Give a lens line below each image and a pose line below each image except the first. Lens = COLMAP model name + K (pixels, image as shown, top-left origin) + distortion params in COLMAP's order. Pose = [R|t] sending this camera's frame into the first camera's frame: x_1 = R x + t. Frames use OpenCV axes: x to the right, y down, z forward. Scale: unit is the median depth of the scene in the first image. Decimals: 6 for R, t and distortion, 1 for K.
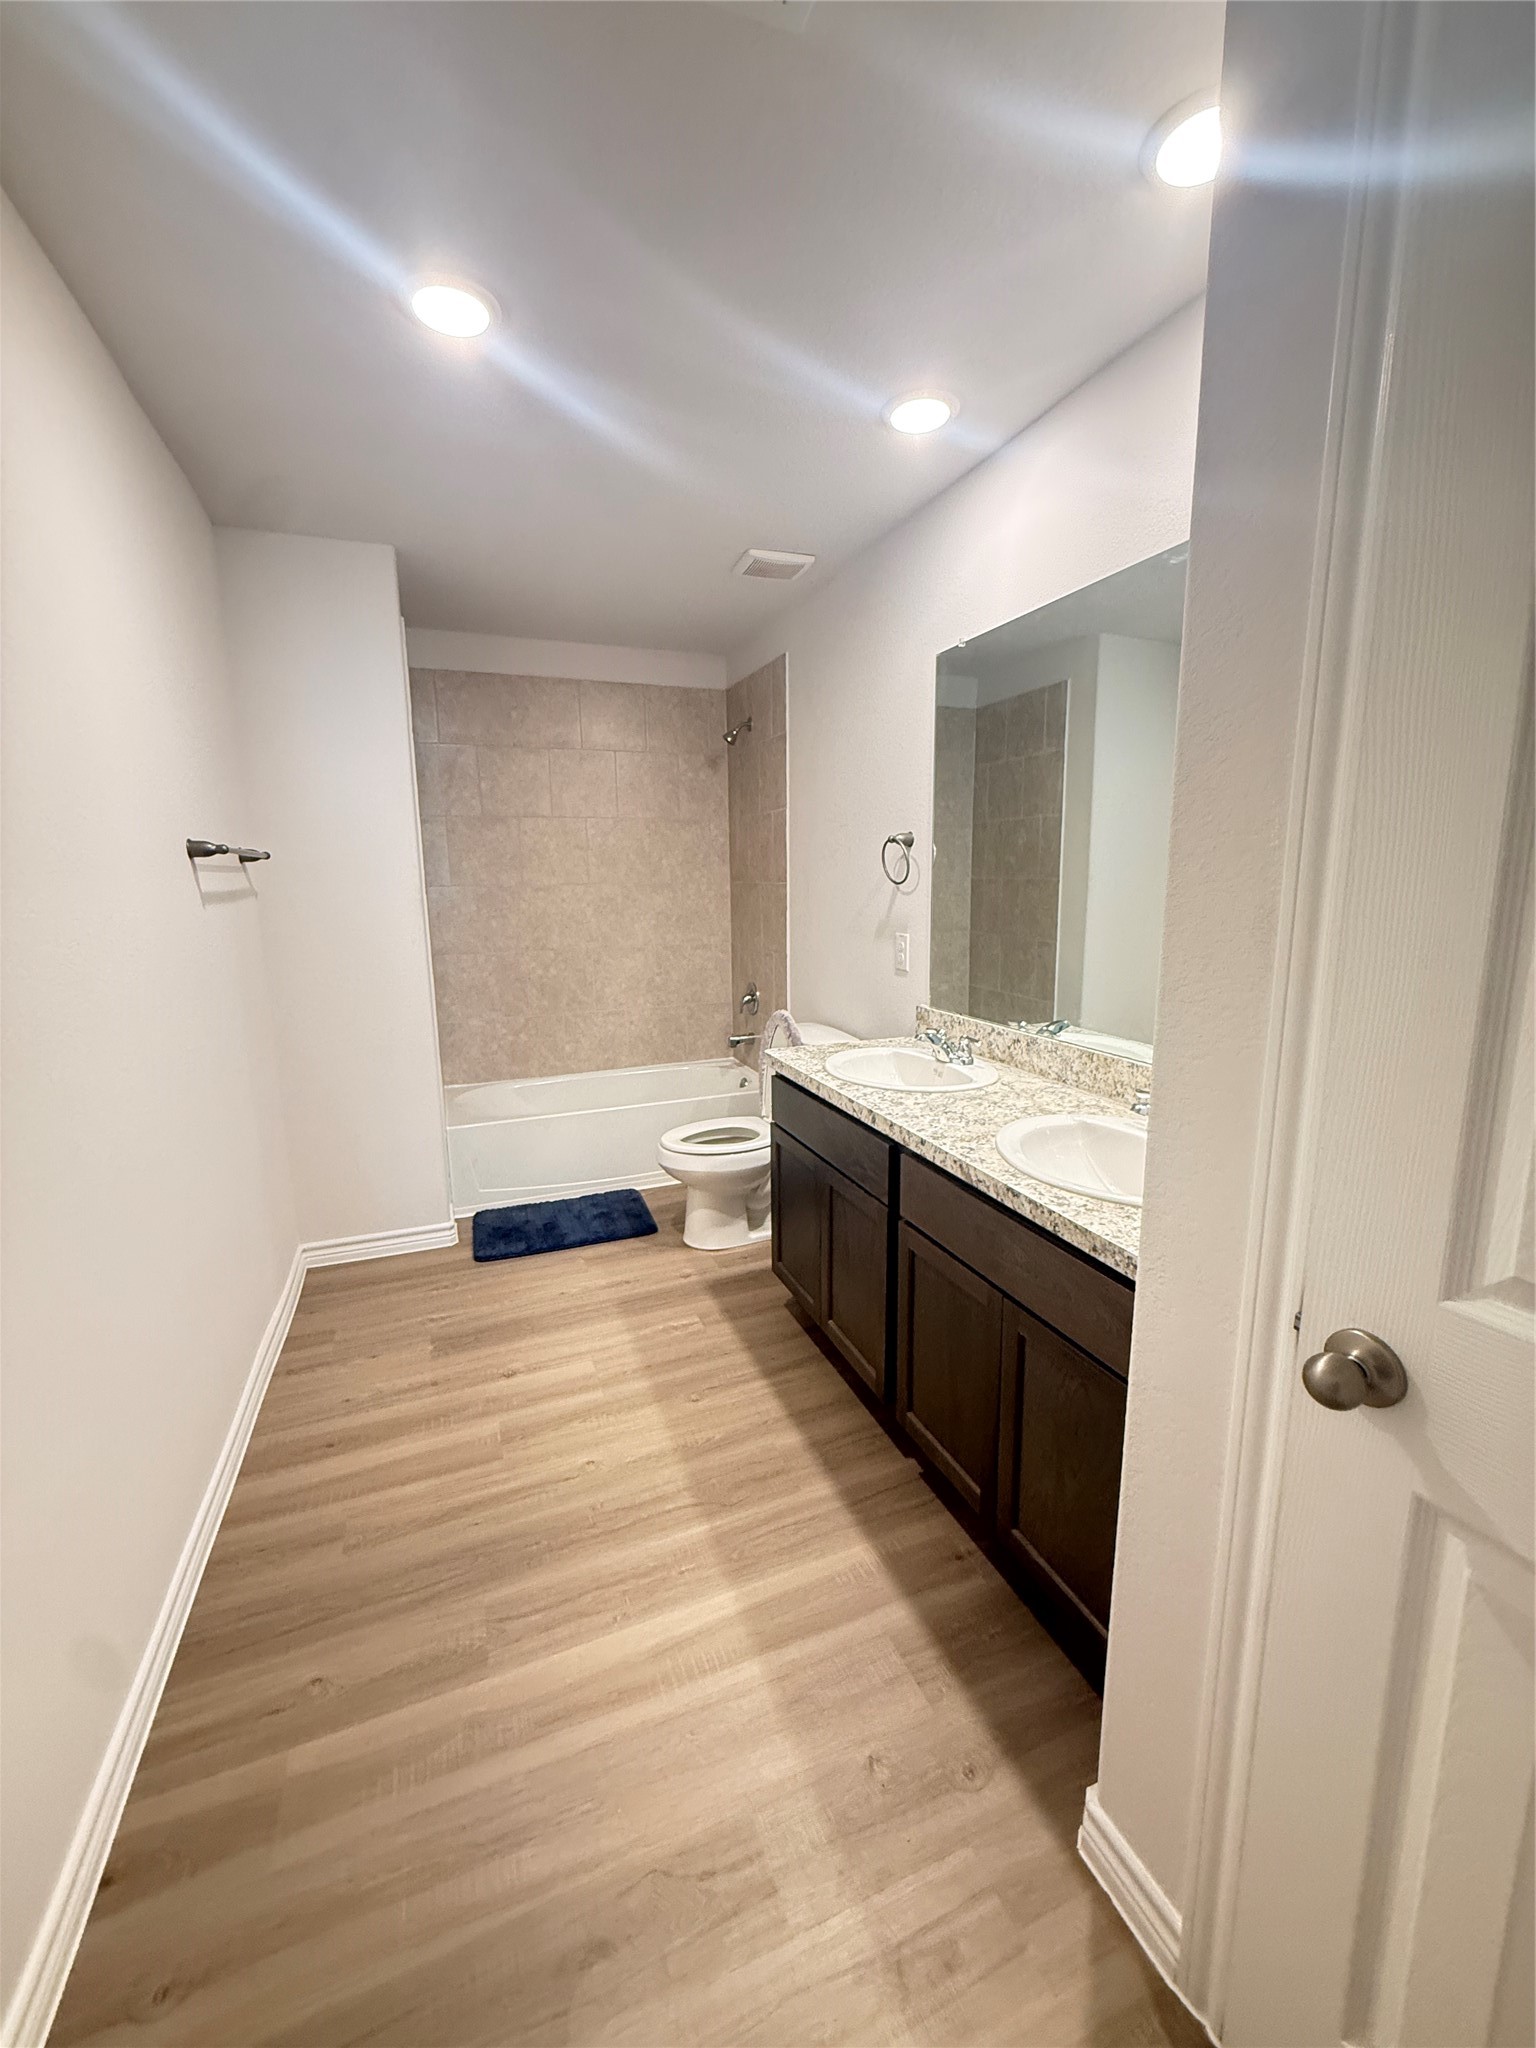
lens RADIAL K [[817.0, 0, 769.2], [0, 817.0, 1016.0], [0, 0, 1]] dist [-0.001748, 0.000136]
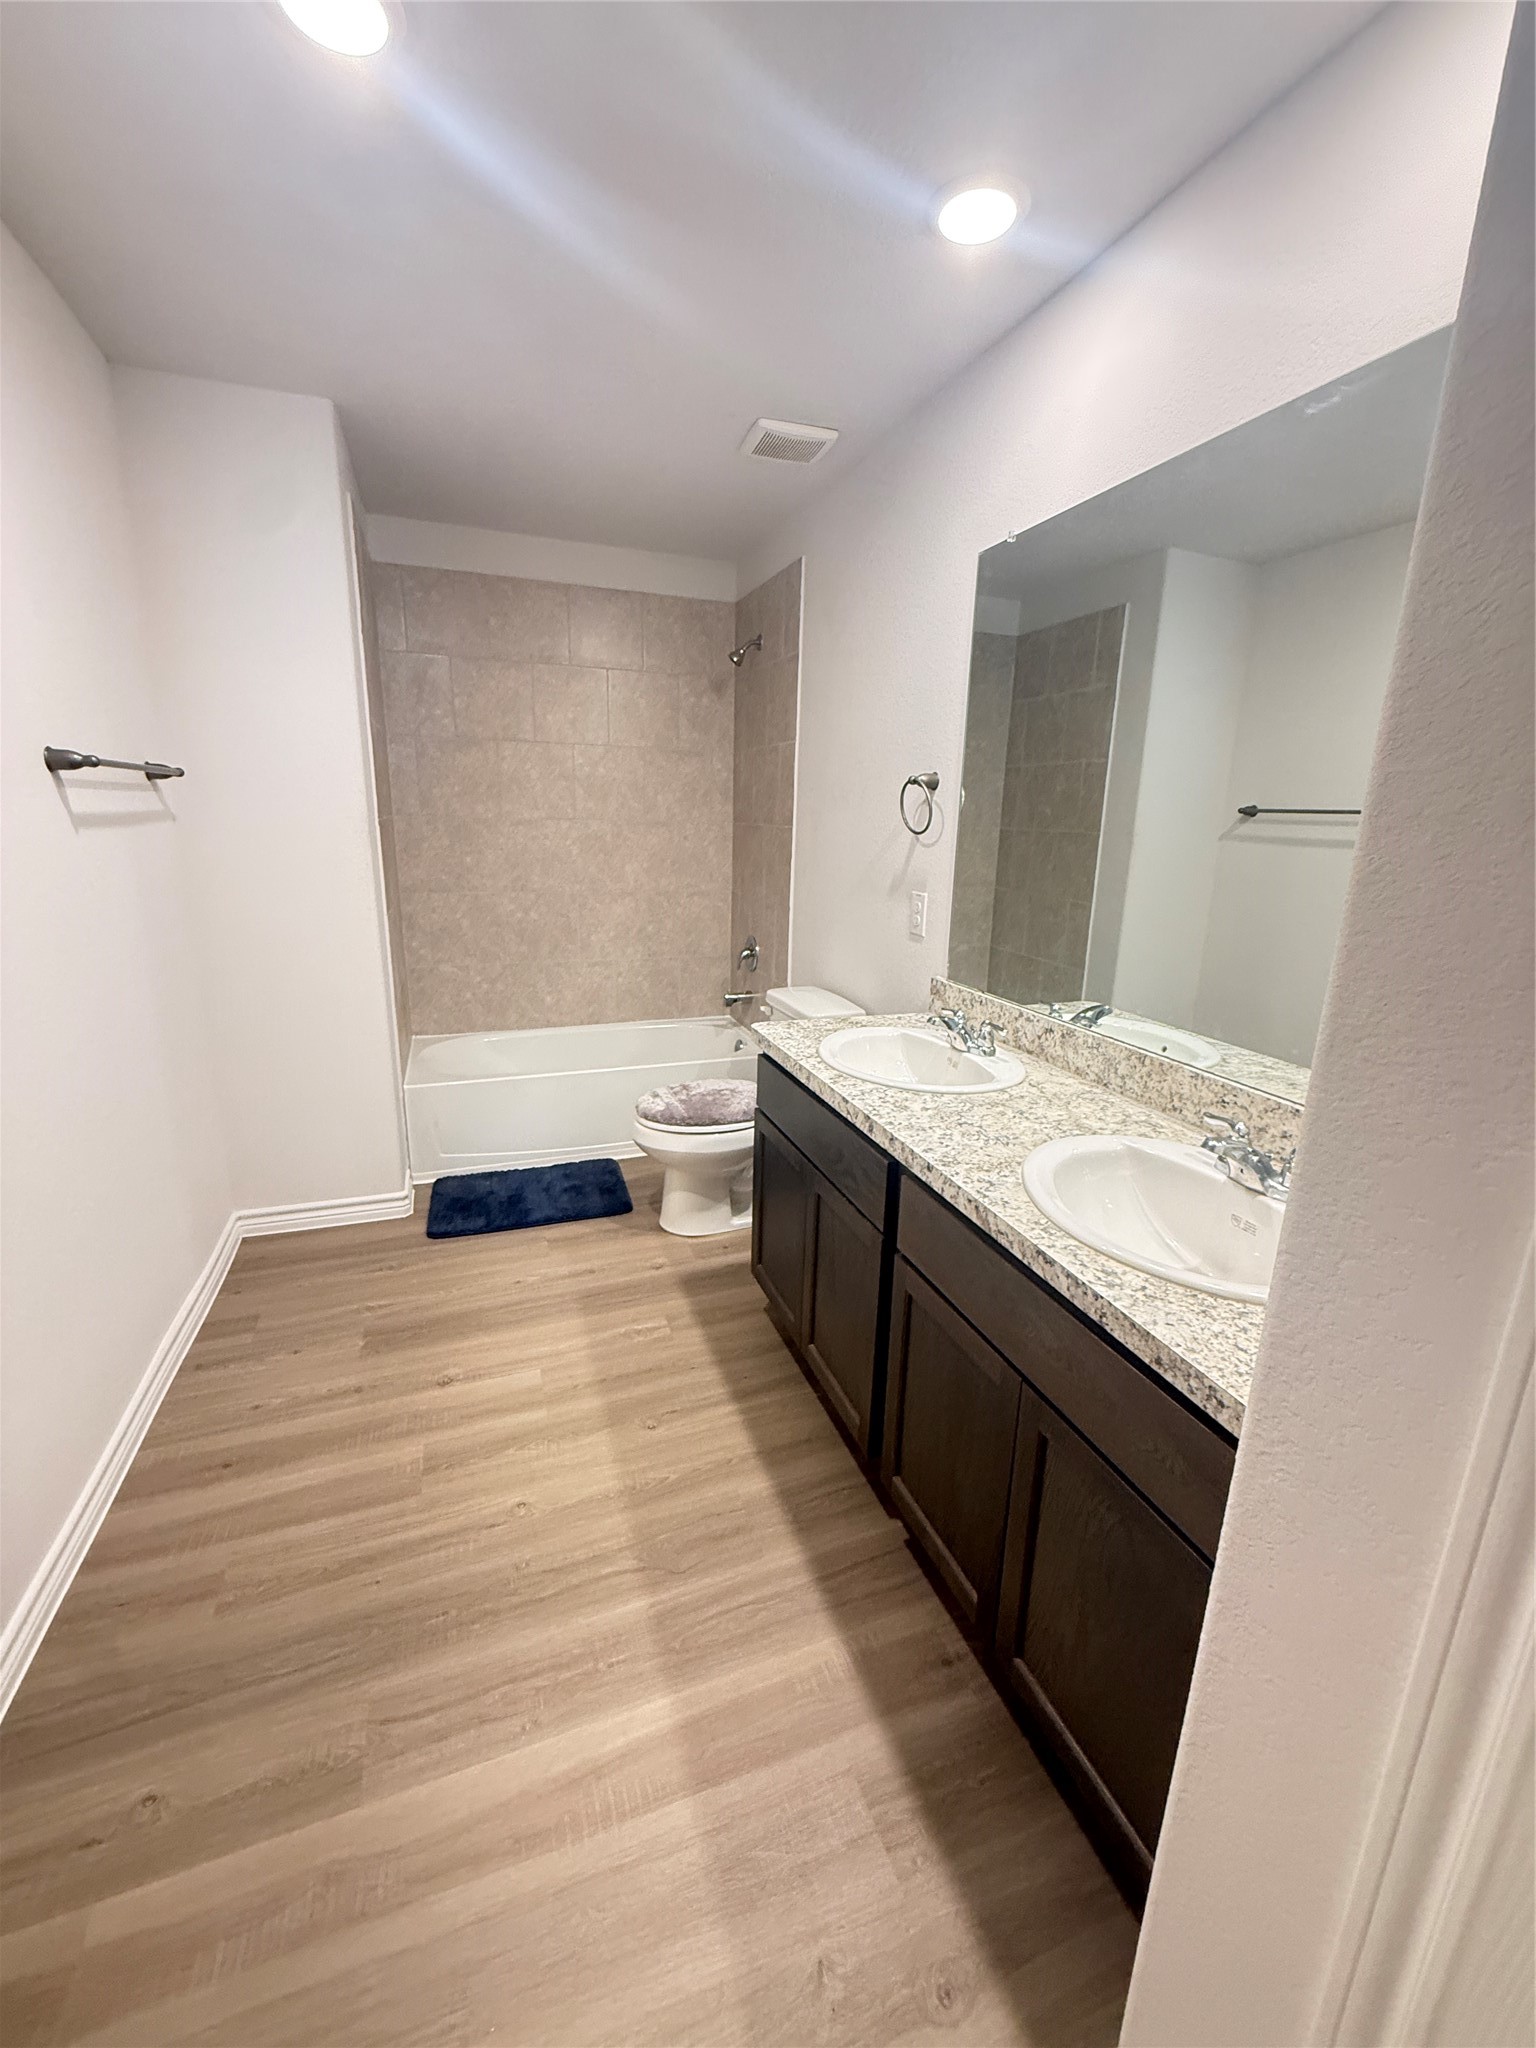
lens RADIAL K [[817.0, 0, 770.2], [0, 817.0, 1012.6], [0, 0, 1]] dist [-0.001748, 0.000136]
pose [[0.999031, 0.041524, -0.014615, 0.034953], [-0.040460, 0.996945, 0.066814, -0.038220], [0.017345, -0.066158, 0.997658, 0.194884]]
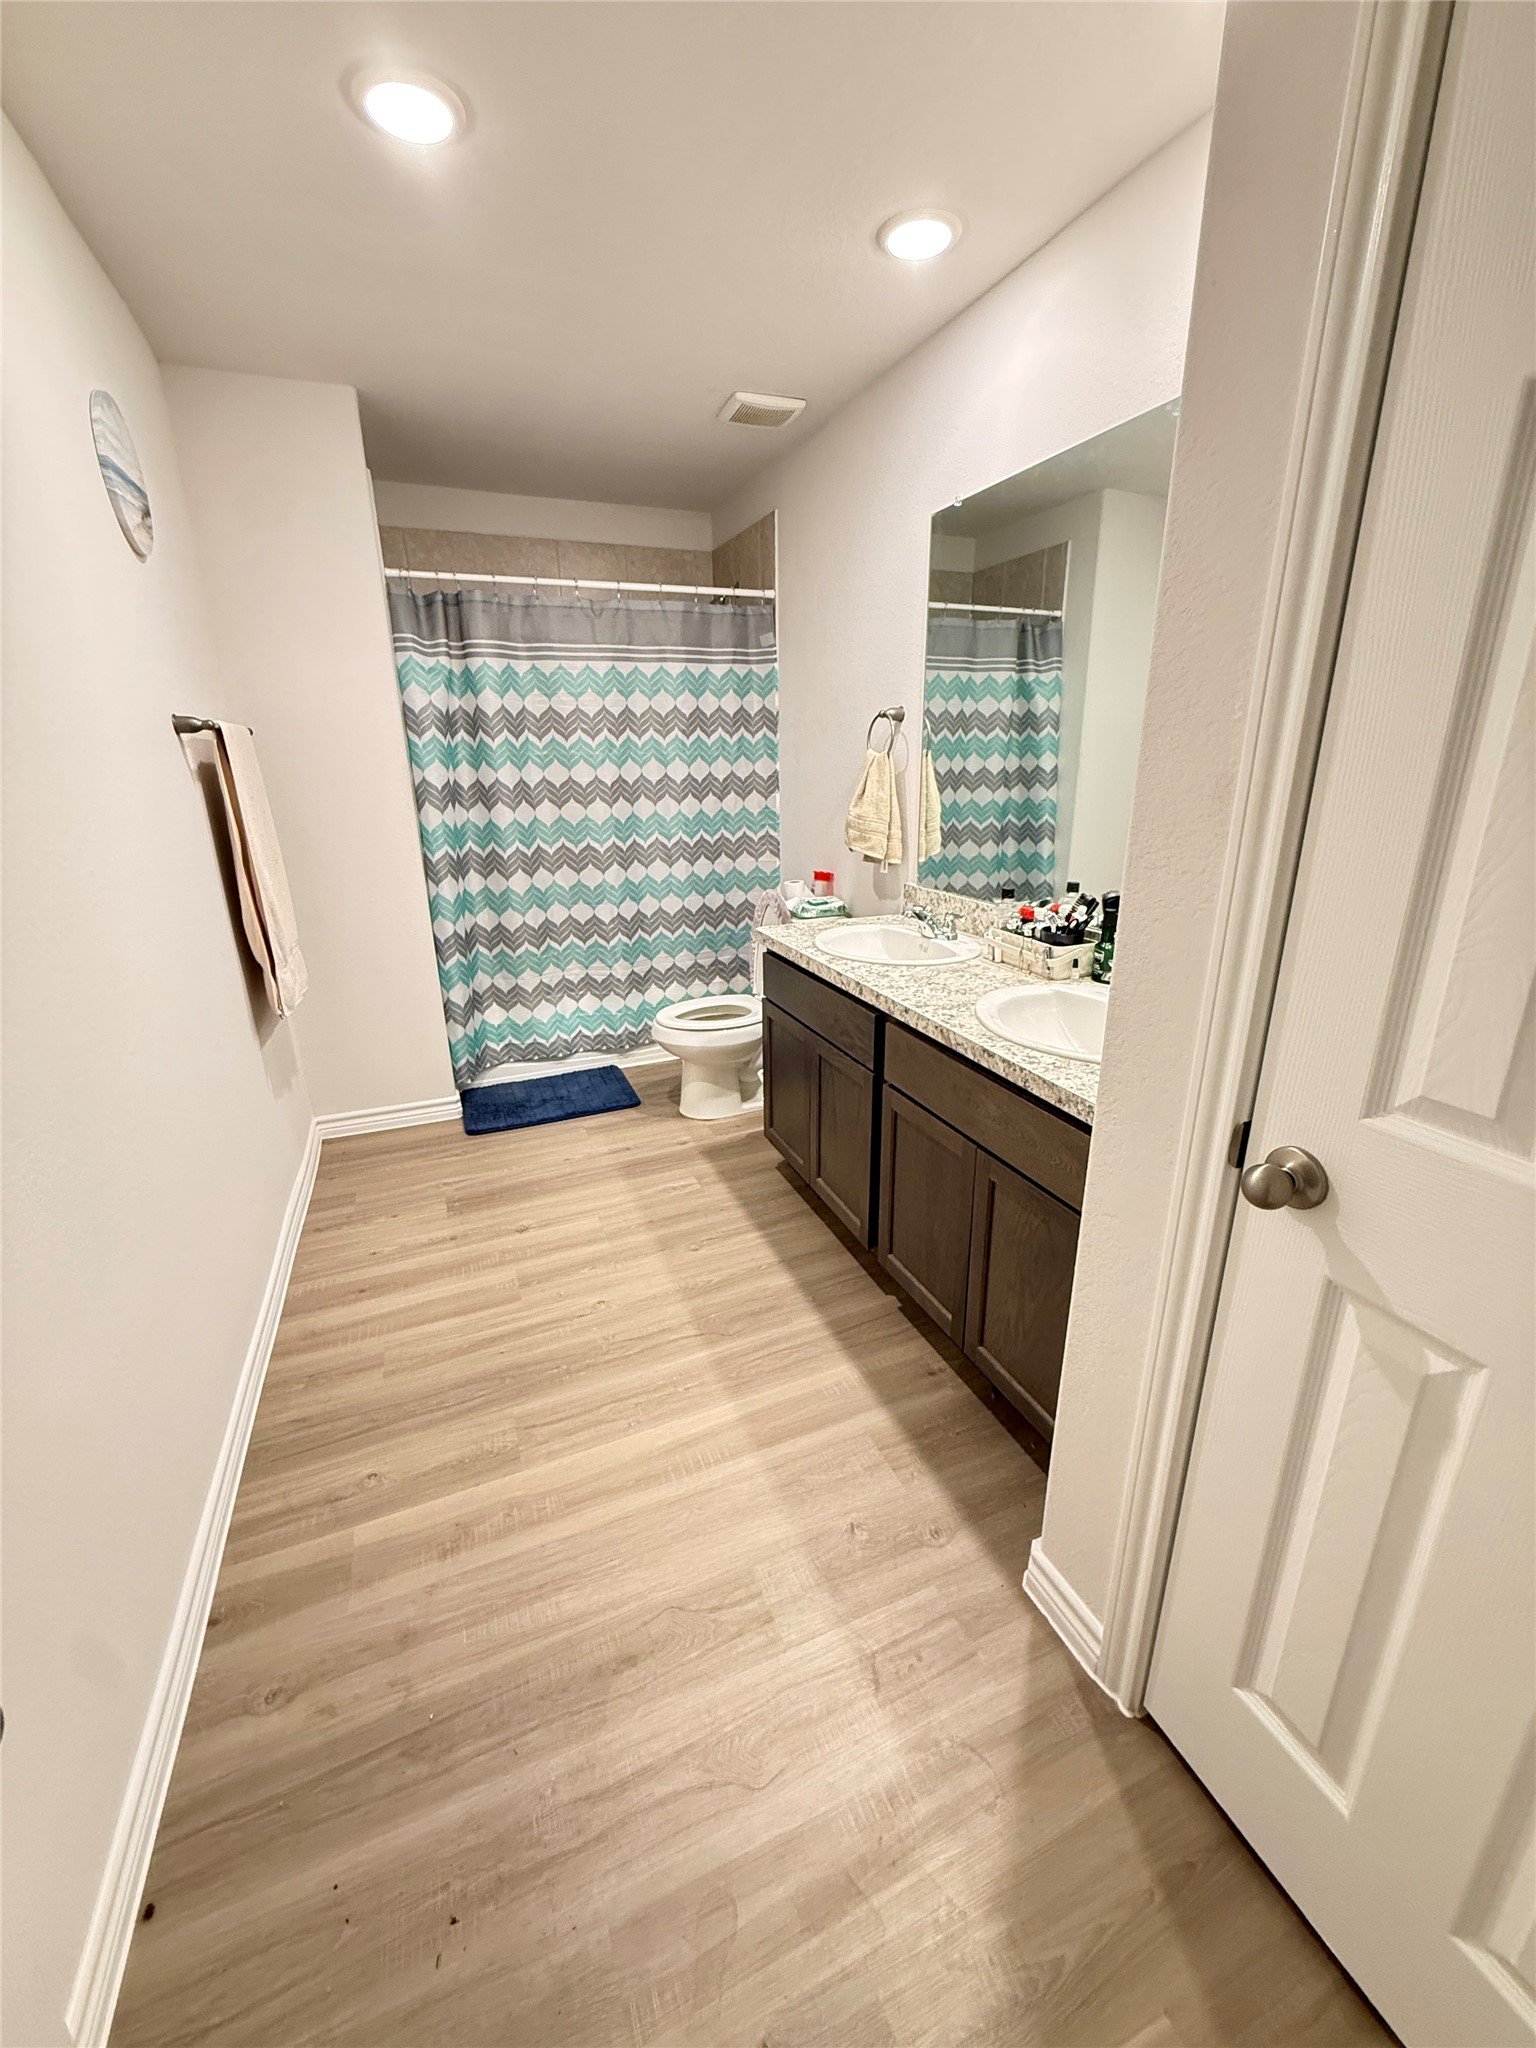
lens RADIAL K [[817.0, 0, 770.3], [0, 817.0, 1016.2], [0, 0, 1]] dist [-0.001748, 0.000136]
pose [[0.999878, -0.006216, 0.014345, -0.004371], [0.004150, 0.990168, 0.139823, 0.011311], [-0.015073, -0.139747, 0.990073, -0.045301]]
